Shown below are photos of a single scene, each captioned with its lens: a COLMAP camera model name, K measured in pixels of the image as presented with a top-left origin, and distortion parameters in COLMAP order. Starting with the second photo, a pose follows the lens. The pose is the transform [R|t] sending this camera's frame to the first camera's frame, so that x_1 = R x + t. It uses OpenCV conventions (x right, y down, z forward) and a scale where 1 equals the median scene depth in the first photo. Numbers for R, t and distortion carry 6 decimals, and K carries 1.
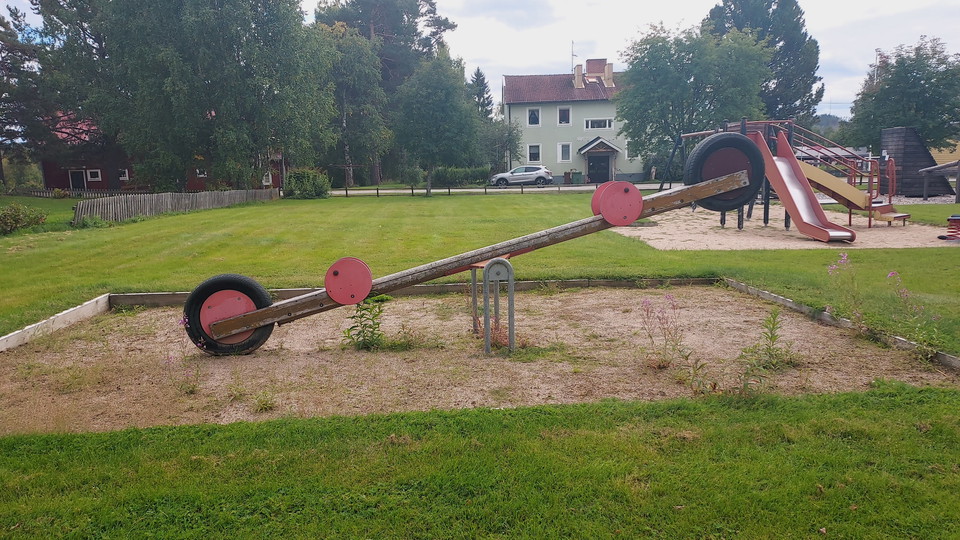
lens RADIAL K [[694.6, 0, 480.1], [0, 694.6, 275.5], [0, 0, 1]] dist [0.034276, 0.001358]
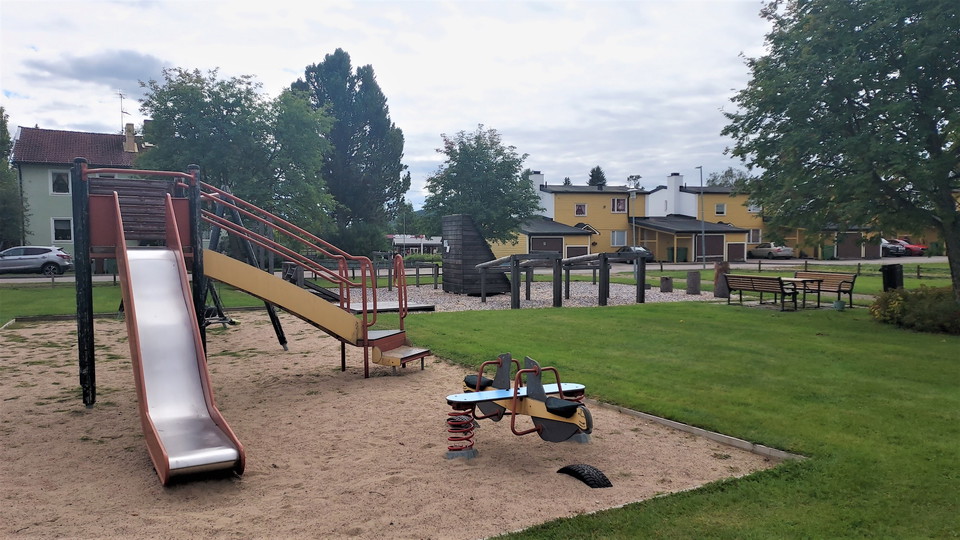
lens RADIAL K [[694.6, 0, 480.3], [0, 694.6, 267.9], [0, 0, 1]] dist [0.034276, 0.001358]
pose [[0.870072, 0.006771, 0.492878, 0.154245], [0.056330, 0.991989, -0.113066, -0.036958], [-0.489696, 0.126139, 0.862721, 0.199801]]
